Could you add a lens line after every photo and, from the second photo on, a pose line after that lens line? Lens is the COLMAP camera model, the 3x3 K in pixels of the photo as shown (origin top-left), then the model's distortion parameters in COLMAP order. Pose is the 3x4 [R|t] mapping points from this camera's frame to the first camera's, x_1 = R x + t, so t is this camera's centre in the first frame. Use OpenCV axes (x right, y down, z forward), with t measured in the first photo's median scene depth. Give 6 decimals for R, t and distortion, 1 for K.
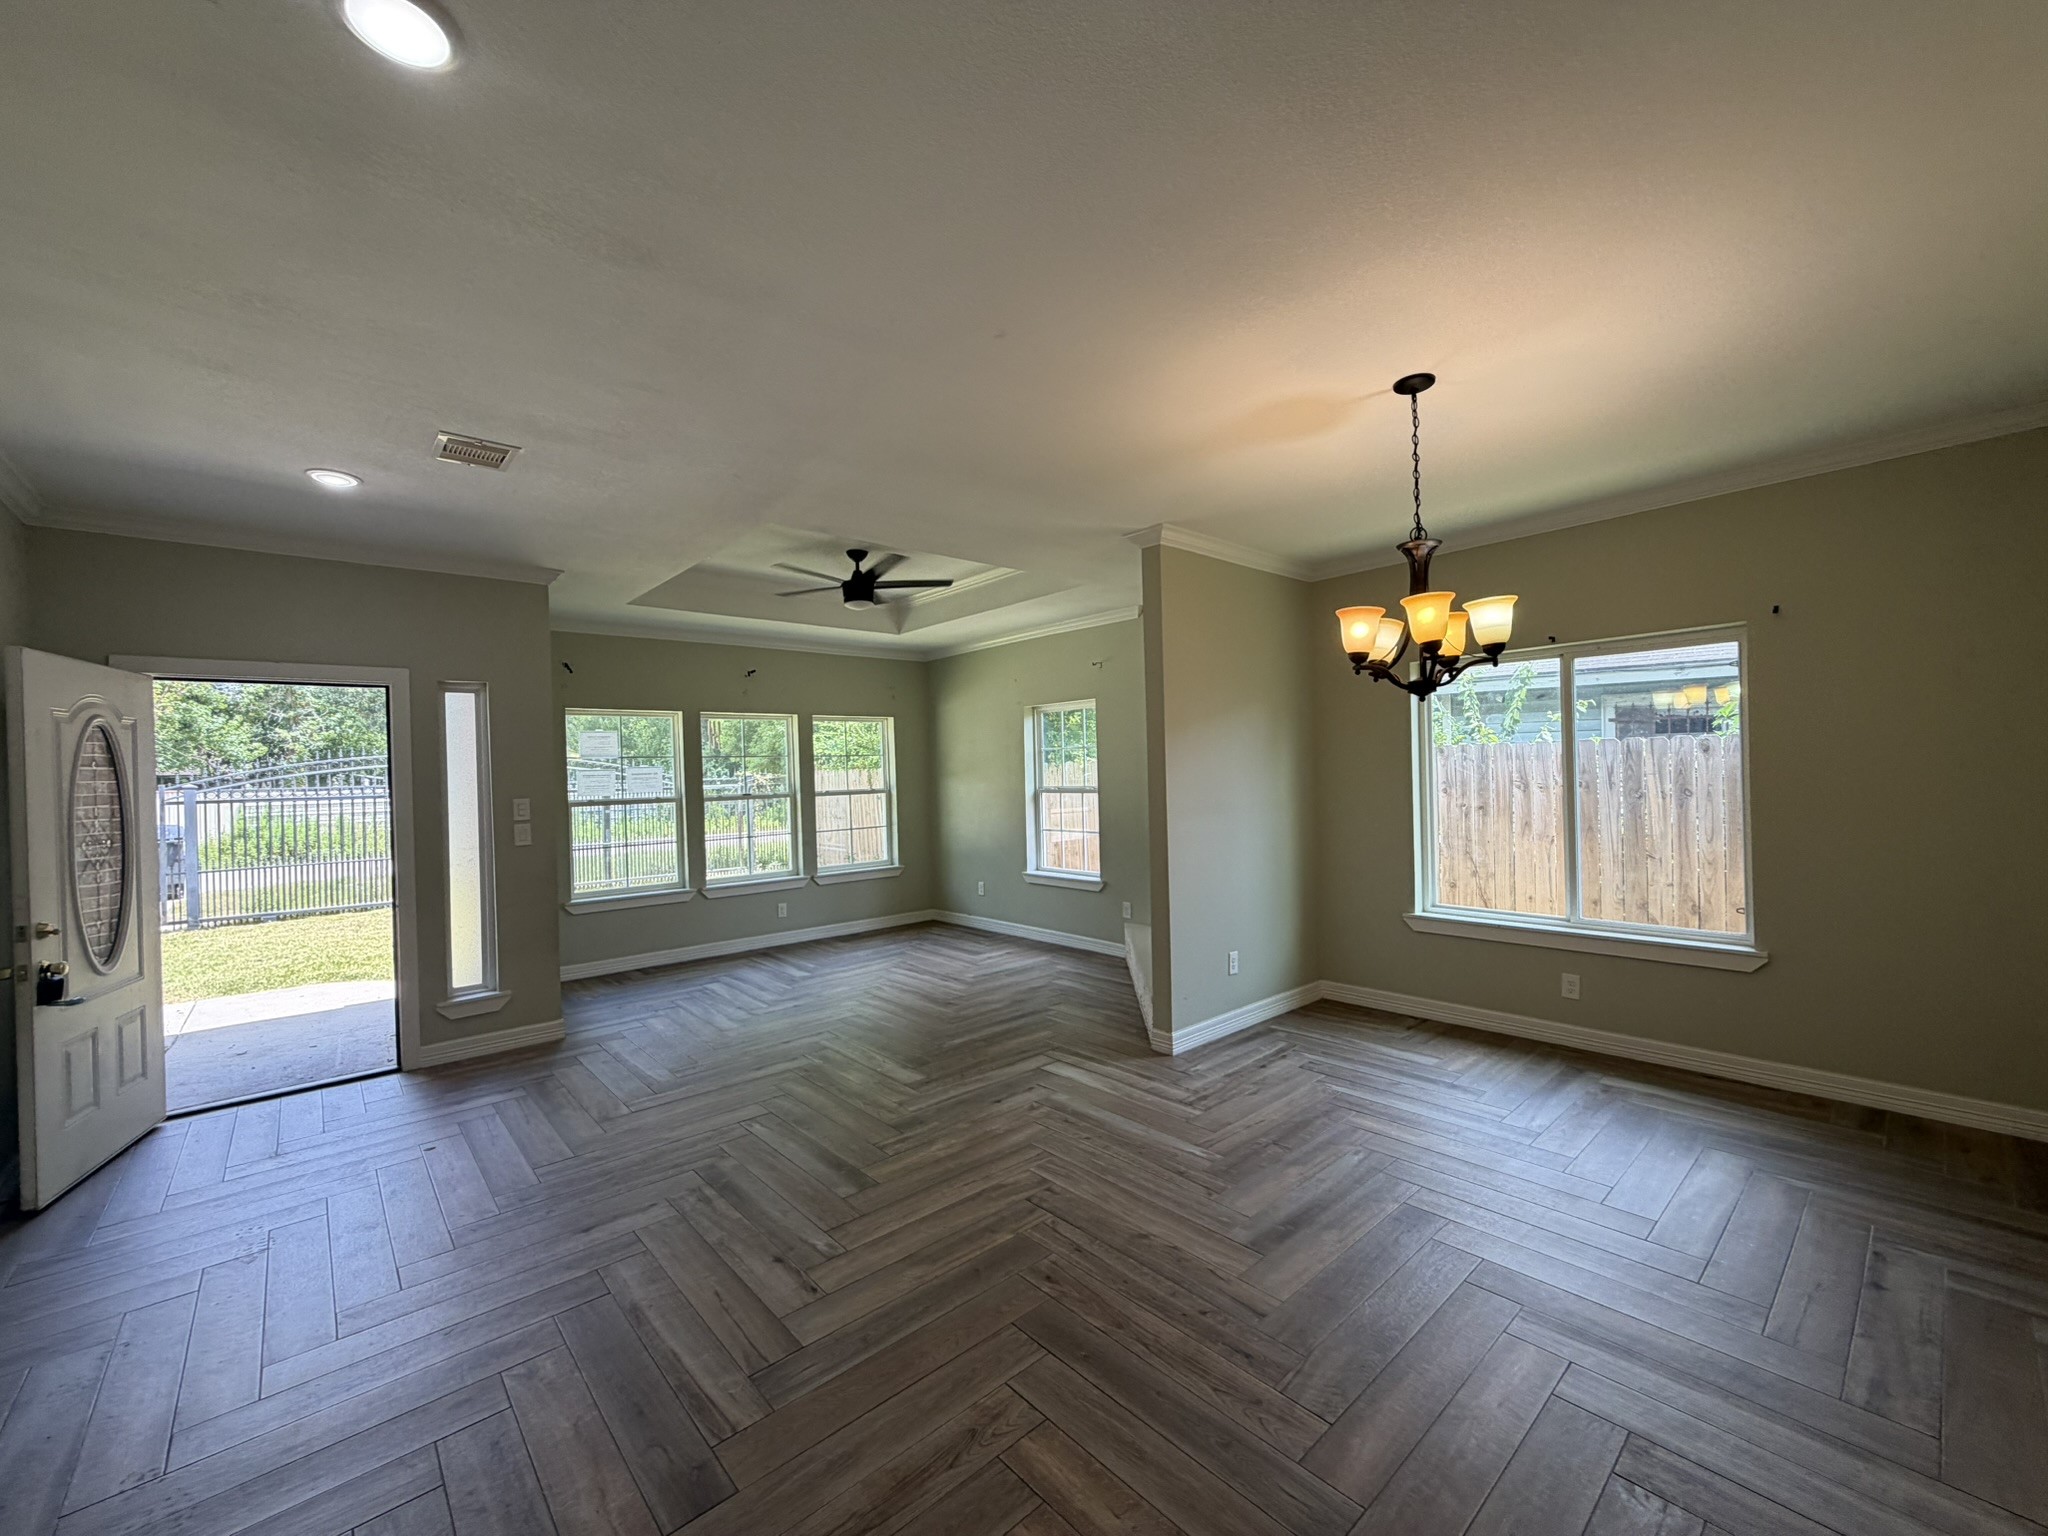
lens RADIAL K [[817.8, 0, 1023.0], [0, 817.8, 771.2], [0, 0, 1]] dist [0.000296, 0.000125]
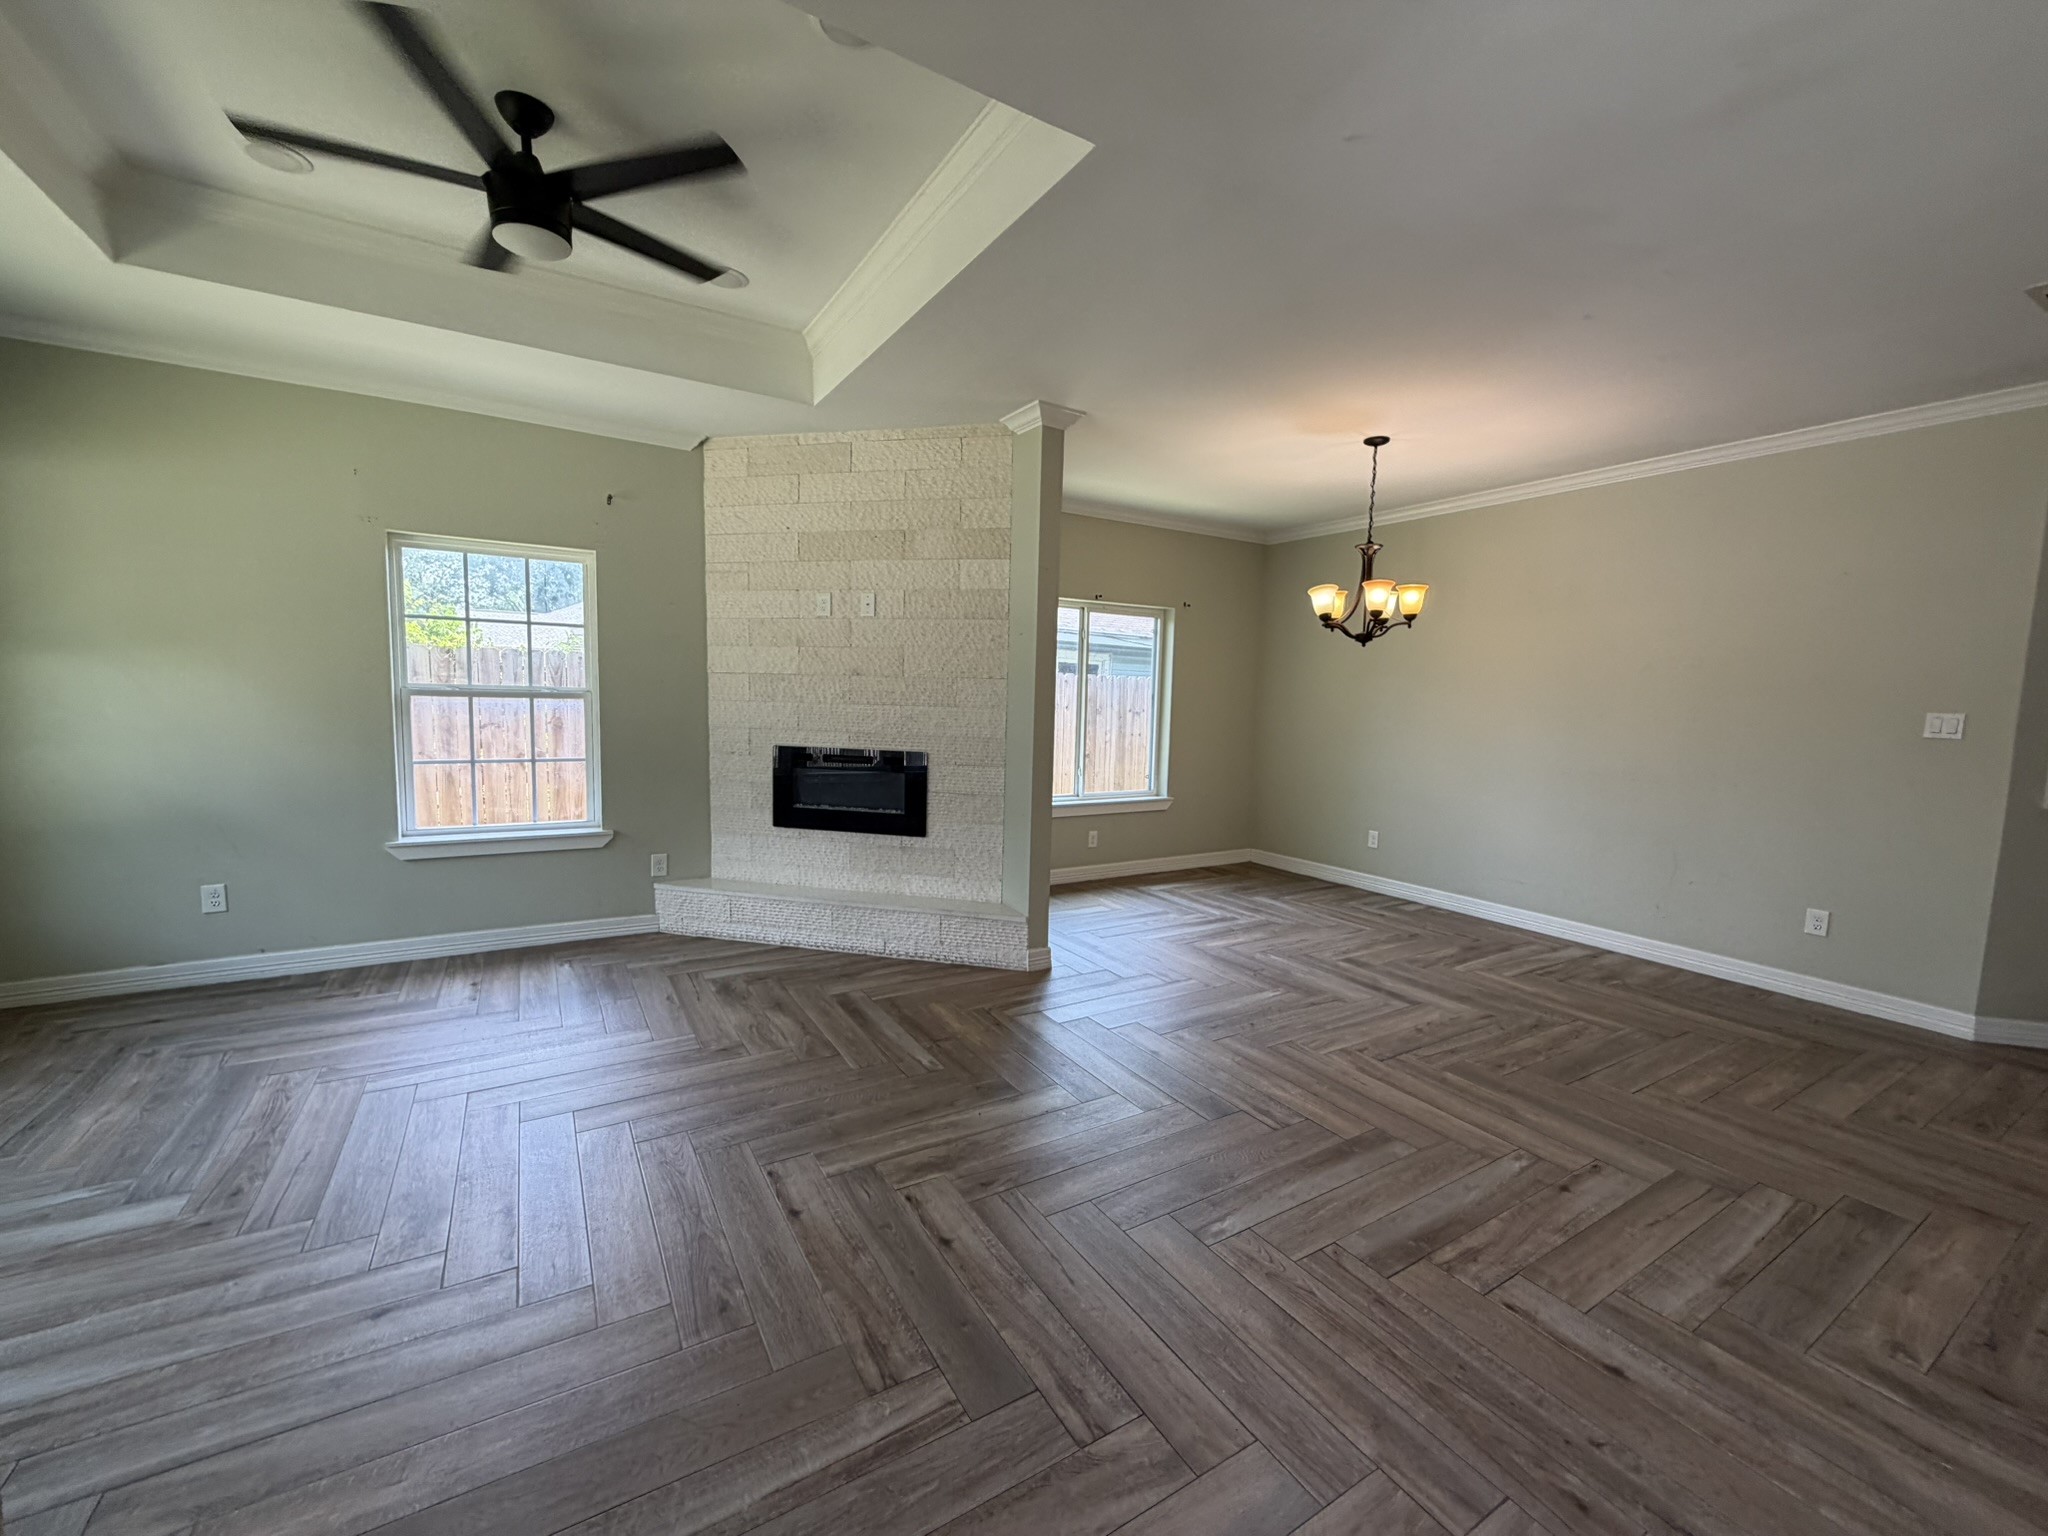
lens RADIAL K [[817.8, 0, 1014.4], [0, 817.8, 763.7], [0, 0, 1]] dist [0.000296, 0.000125]
pose [[0.182992, -0.054690, 0.981592, -0.876989], [-0.034617, 0.997474, 0.062029, 0.047024], [-0.982505, -0.045331, 0.180637, 0.982754]]
